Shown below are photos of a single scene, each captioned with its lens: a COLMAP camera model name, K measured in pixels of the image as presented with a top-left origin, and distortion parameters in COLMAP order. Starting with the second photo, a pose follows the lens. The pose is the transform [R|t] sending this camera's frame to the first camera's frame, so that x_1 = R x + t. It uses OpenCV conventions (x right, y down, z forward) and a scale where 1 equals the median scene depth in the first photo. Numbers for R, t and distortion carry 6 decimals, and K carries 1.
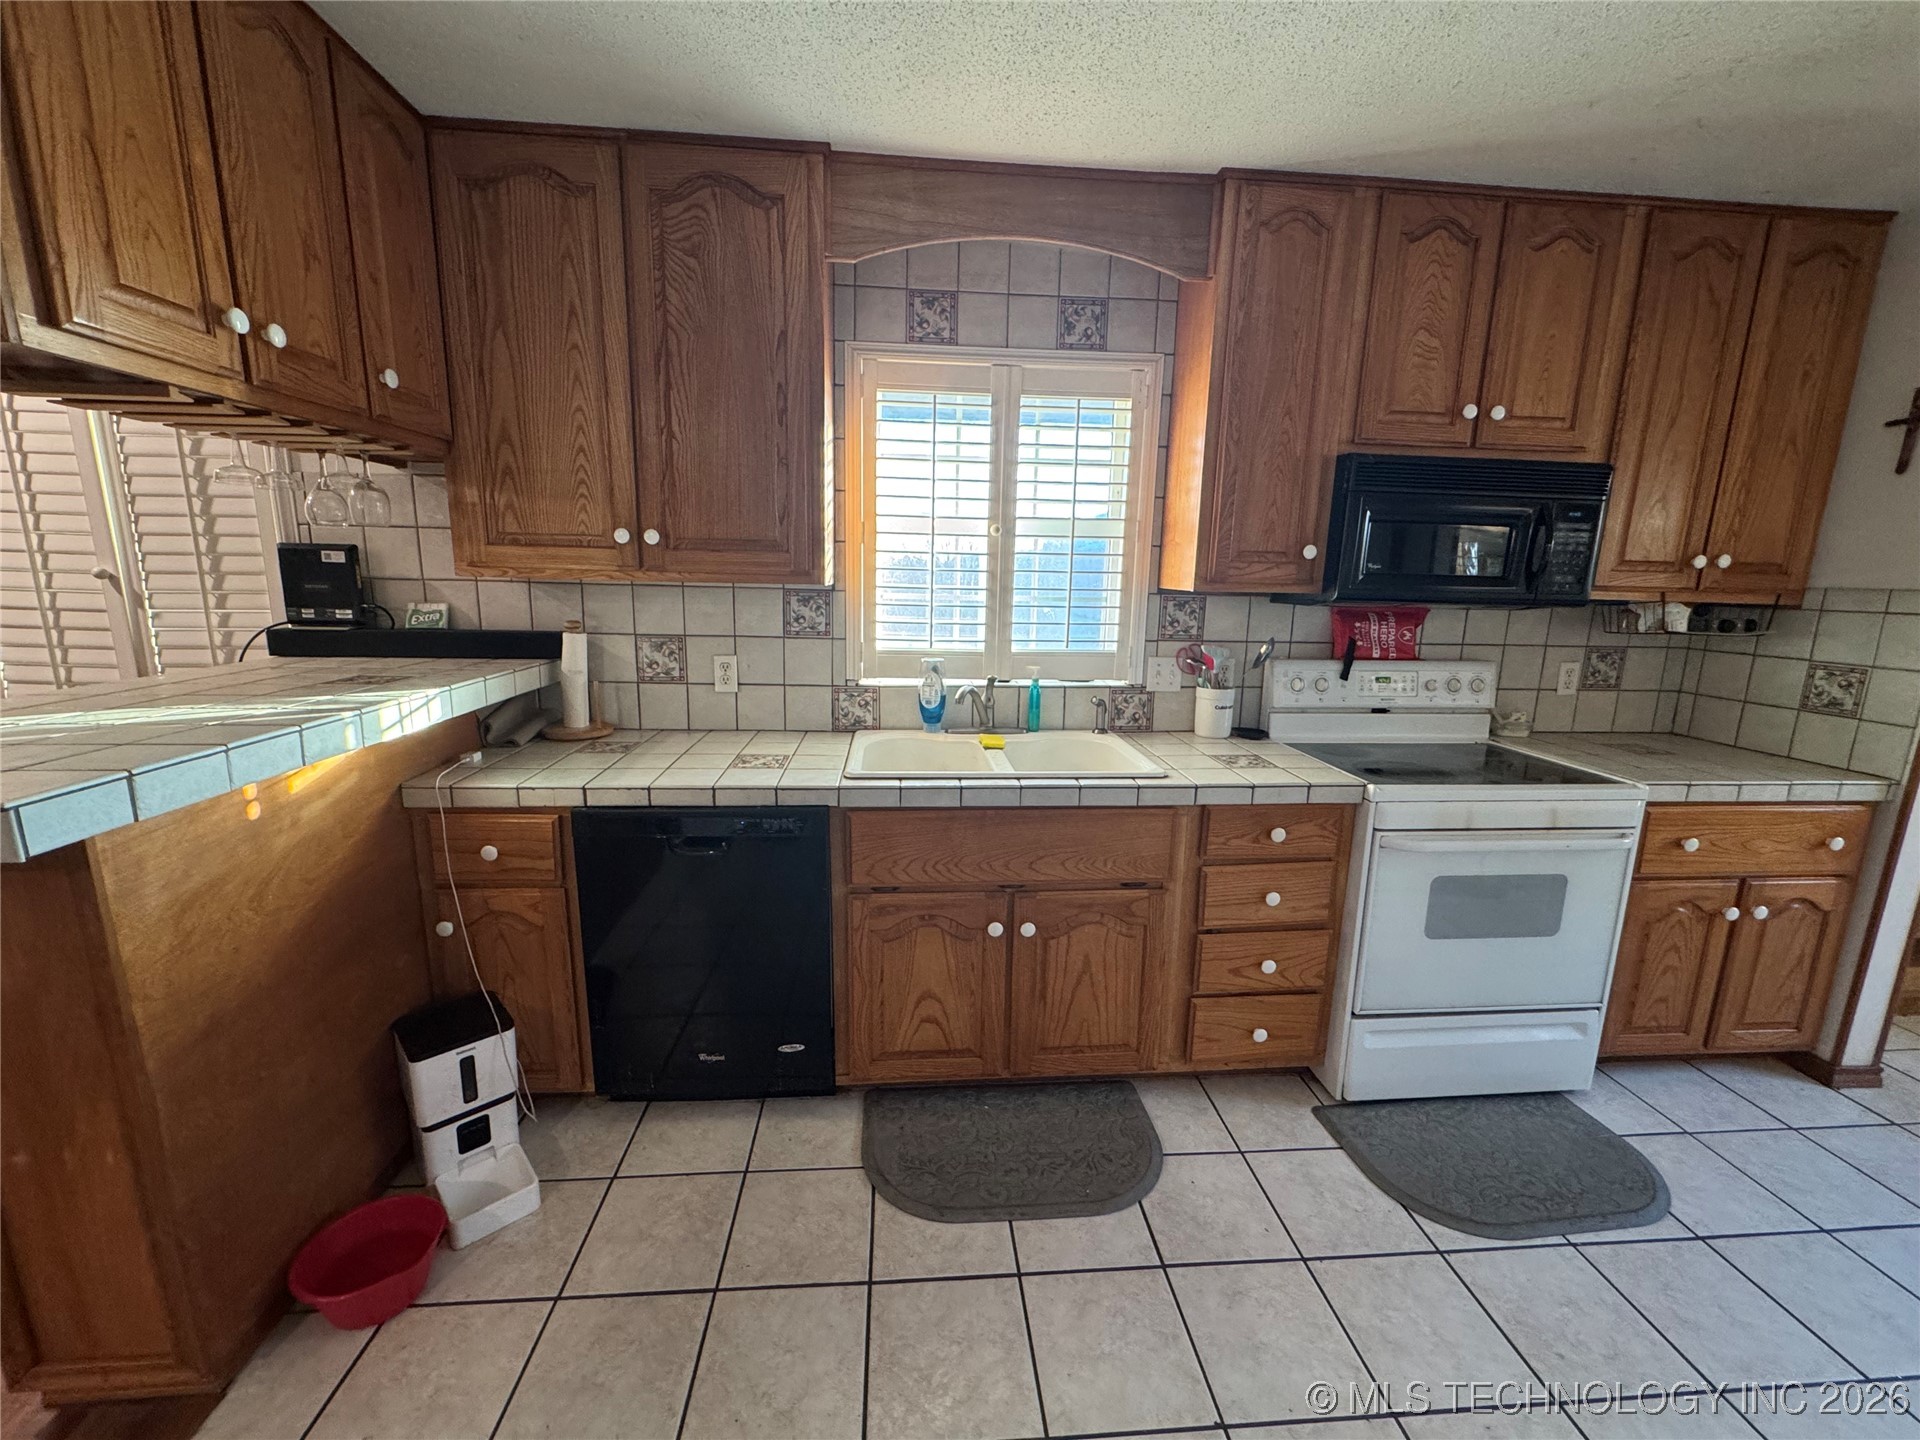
lens RADIAL K [[782.2, 0, 957.6], [0, 782.2, 720.3], [0, 0, 1]] dist [-0.000932, 0.001060]
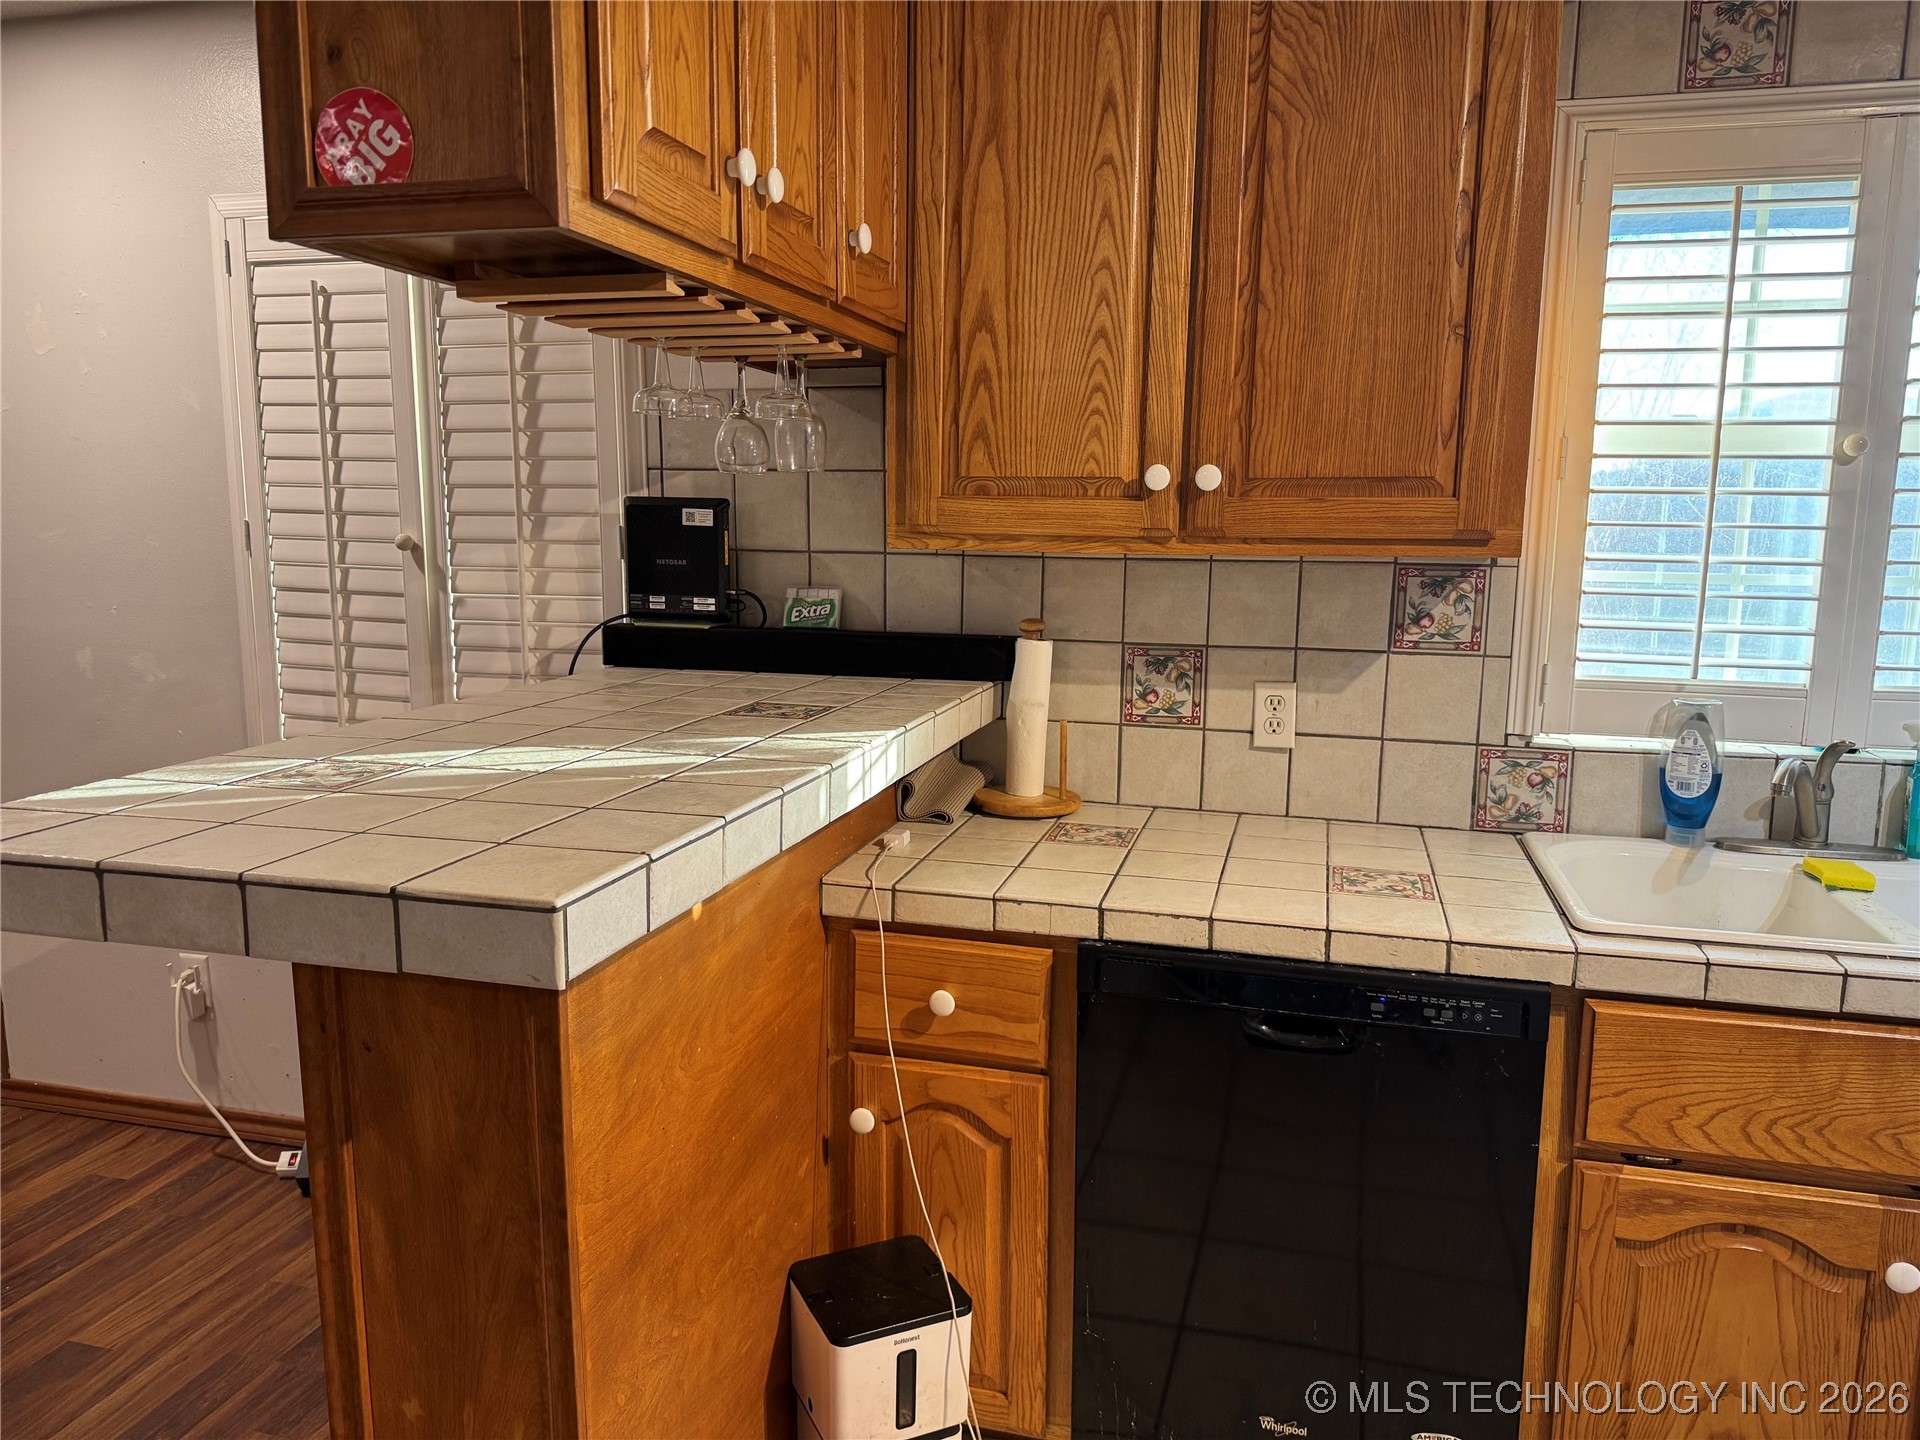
lens RADIAL K [[1361.8, 0, 952.6], [0, 1361.8, 718.5], [0, 0, 1]] dist [0.061082, -0.063076]
pose [[0.941924, 0.038470, -0.333615, -0.207324], [-0.053360, 0.997941, -0.035581, -0.010474], [0.331559, 0.051317, 0.942038, -0.000847]]
